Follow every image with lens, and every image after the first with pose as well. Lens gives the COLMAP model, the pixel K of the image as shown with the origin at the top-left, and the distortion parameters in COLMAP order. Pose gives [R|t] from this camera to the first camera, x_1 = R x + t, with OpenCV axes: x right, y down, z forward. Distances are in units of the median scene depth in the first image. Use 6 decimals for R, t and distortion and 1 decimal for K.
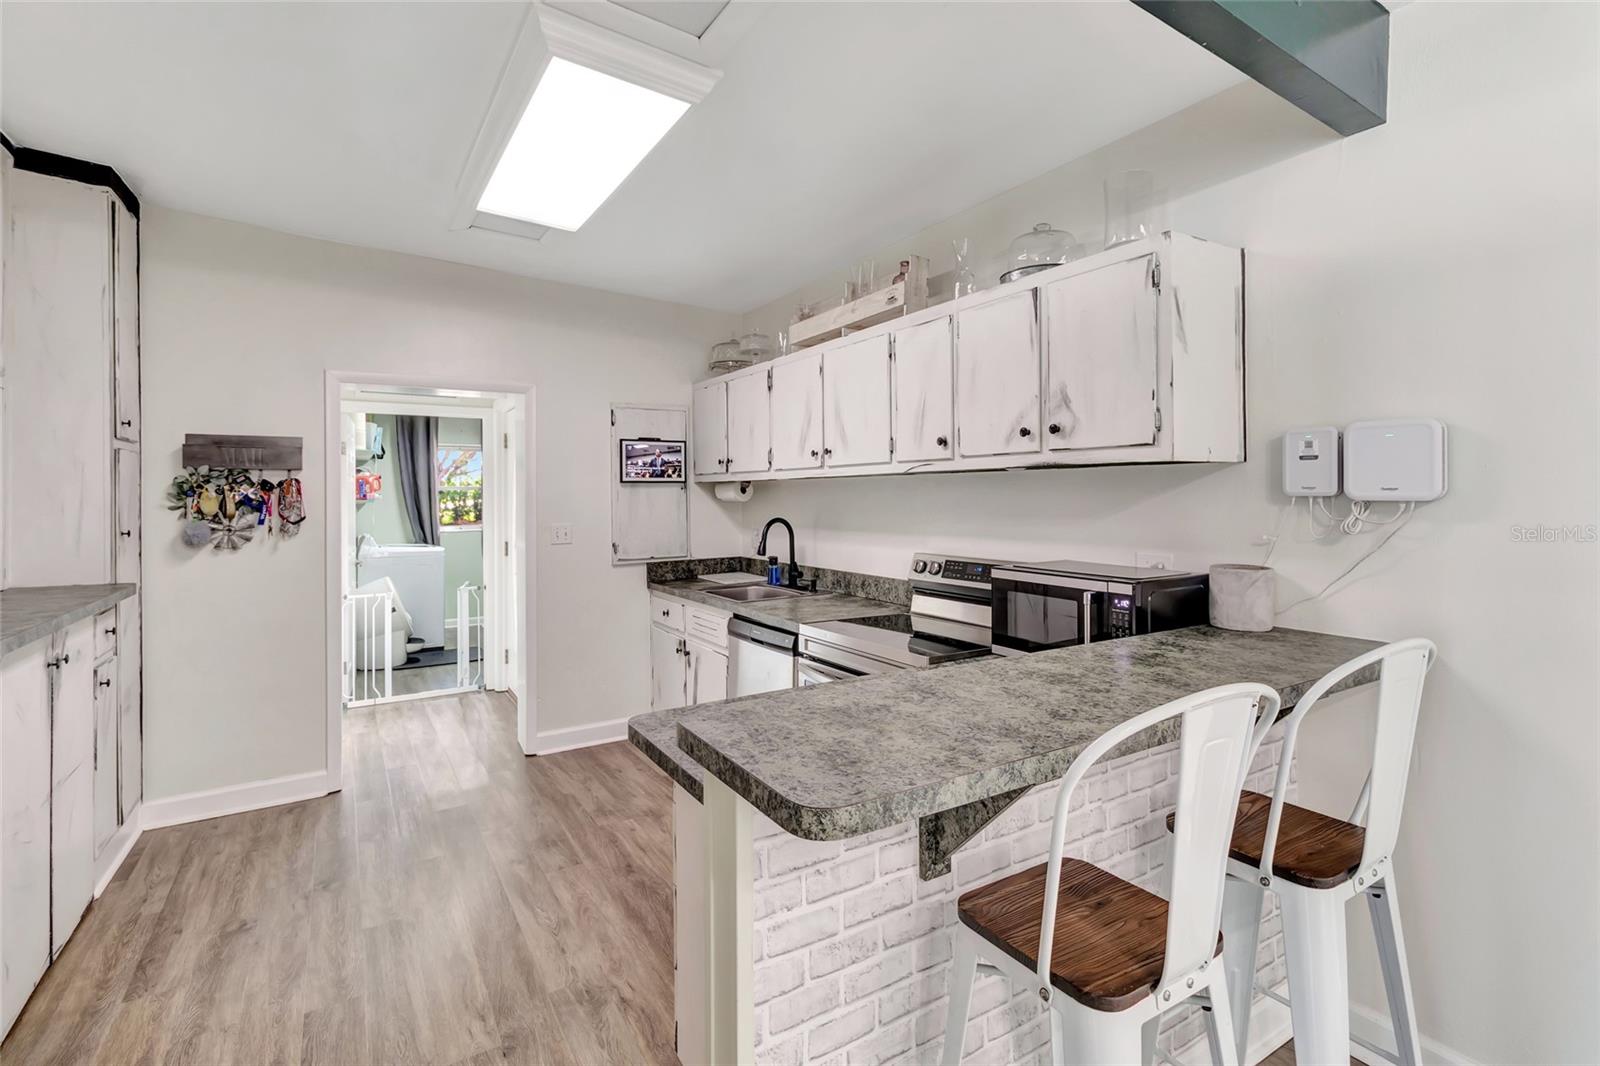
lens RADIAL K [[736.2, 0, 819.8], [0, 736.2, 498.0], [0, 0, 1]] dist [0.006044, 0.000570]
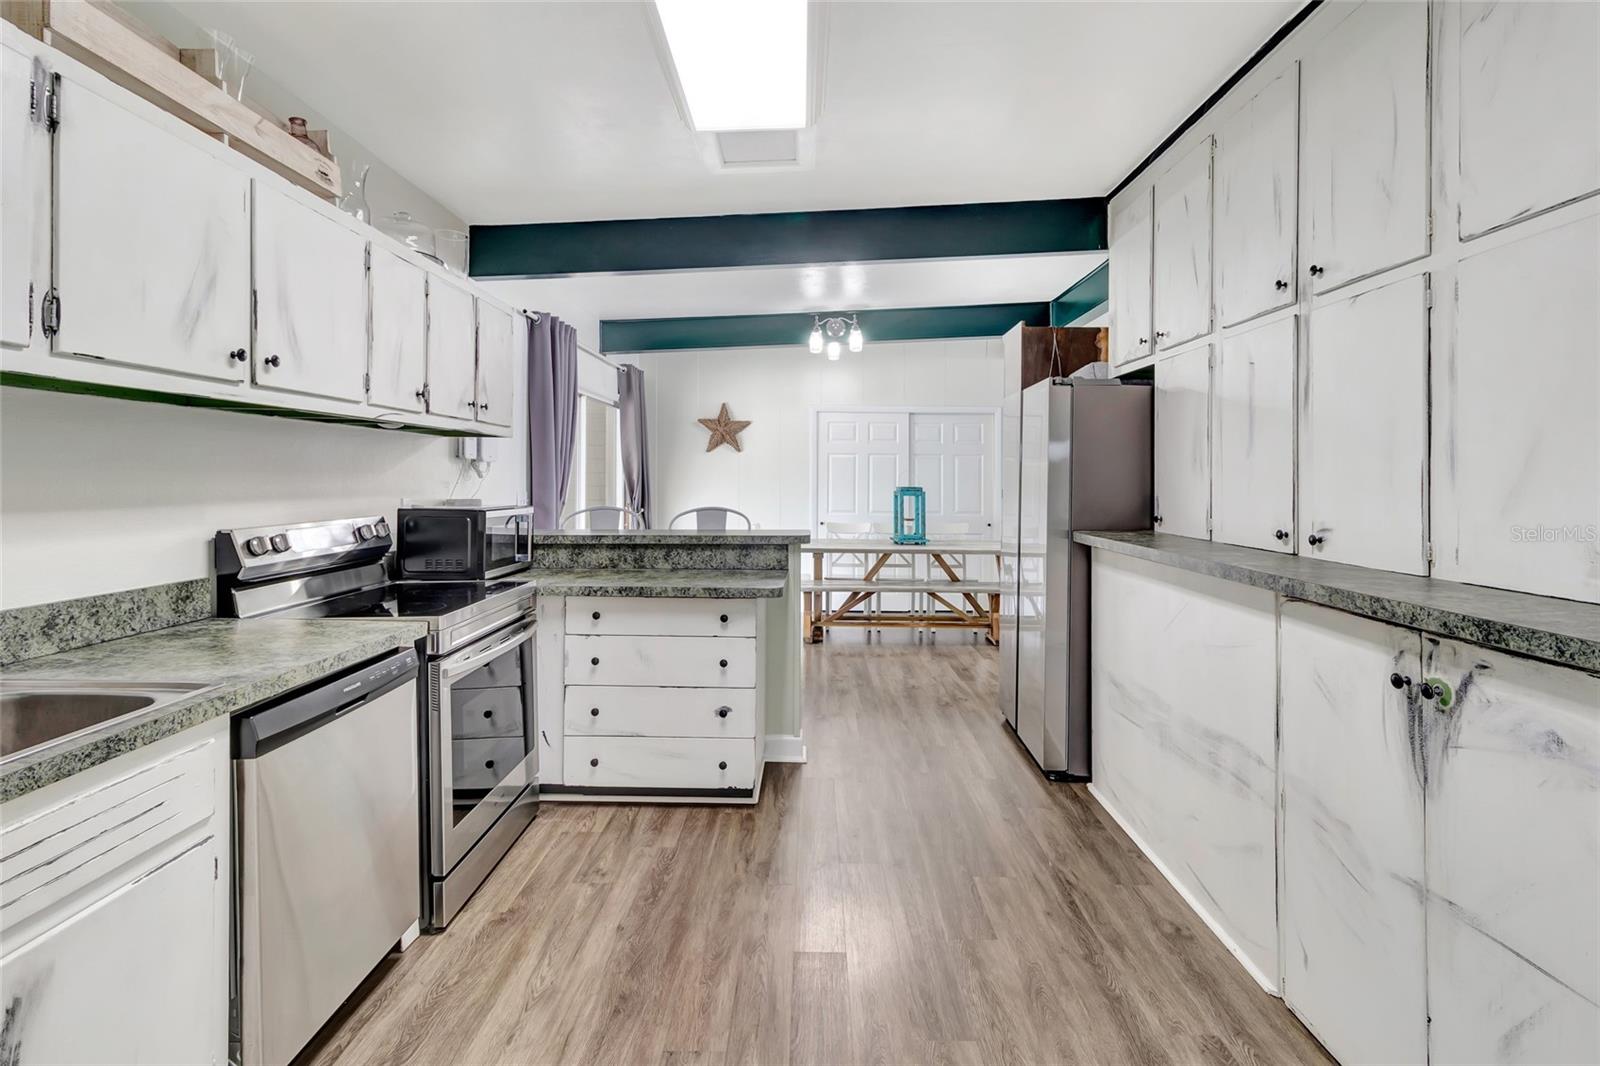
lens RADIAL K [[736.2, 0, 775.1], [0, 736.2, 481.6], [0, 0, 1]] dist [0.006044, 0.000570]
pose [[-0.809538, 0.000657, 0.587068, -0.831036], [0.001673, 0.999998, 0.001188, 0.040455], [-0.587066, 0.001944, -0.809537, 1.596399]]
